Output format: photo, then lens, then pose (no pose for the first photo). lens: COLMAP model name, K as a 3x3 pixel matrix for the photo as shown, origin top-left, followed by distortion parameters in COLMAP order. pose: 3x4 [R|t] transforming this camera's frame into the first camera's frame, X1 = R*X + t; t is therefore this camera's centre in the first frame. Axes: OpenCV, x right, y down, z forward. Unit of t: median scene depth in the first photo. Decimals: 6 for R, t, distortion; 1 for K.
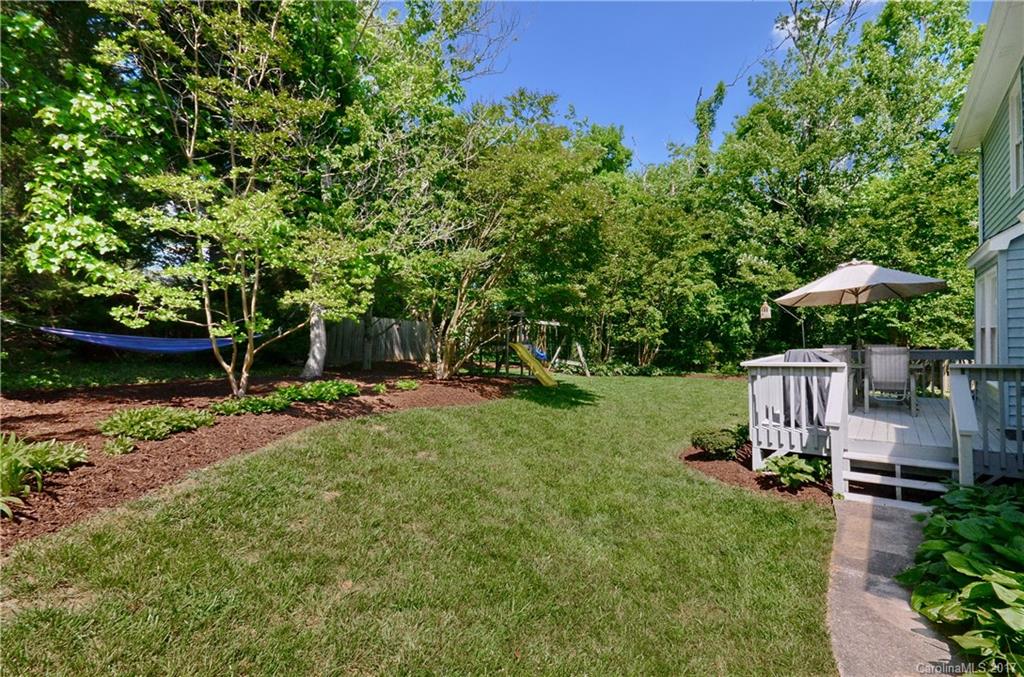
lens RADIAL K [[432.2, 0, 511.0], [0, 432.2, 346.3], [0, 0, 1]] dist [0.000447, -0.000023]
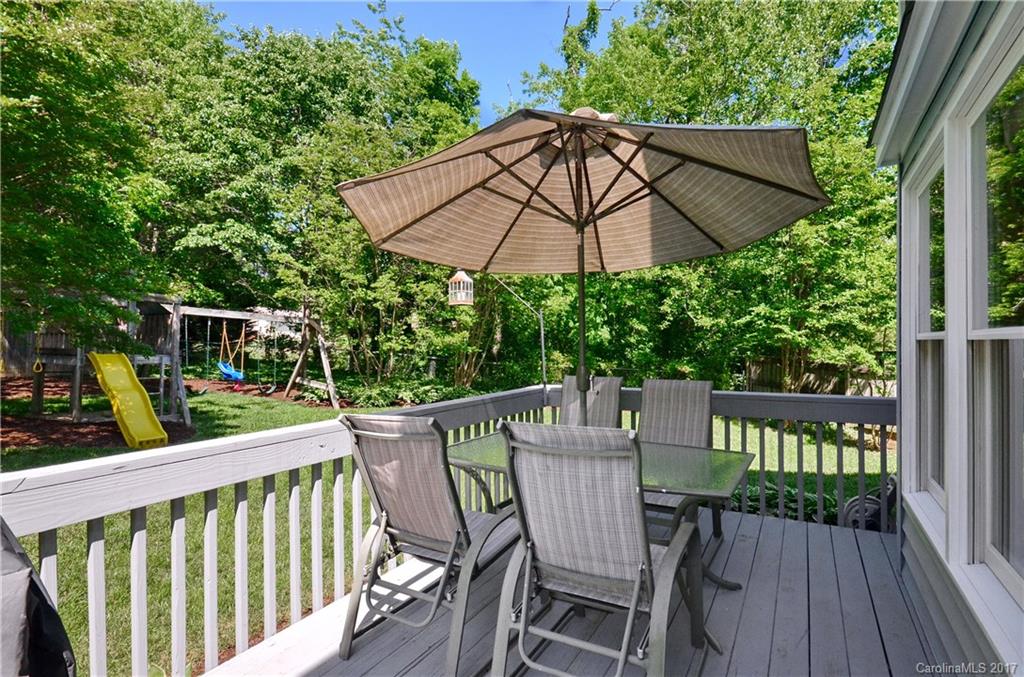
lens RADIAL K [[511.2, 0, 512.0], [0, 511.2, 338.5], [0, 0, 1]] dist [0.019392, 0.000371]
pose [[0.980400, 0.022825, 0.195693, 0.282914], [-0.017626, 0.999445, -0.028265, -0.011471], [-0.196229, 0.024261, 0.980258, 0.266560]]
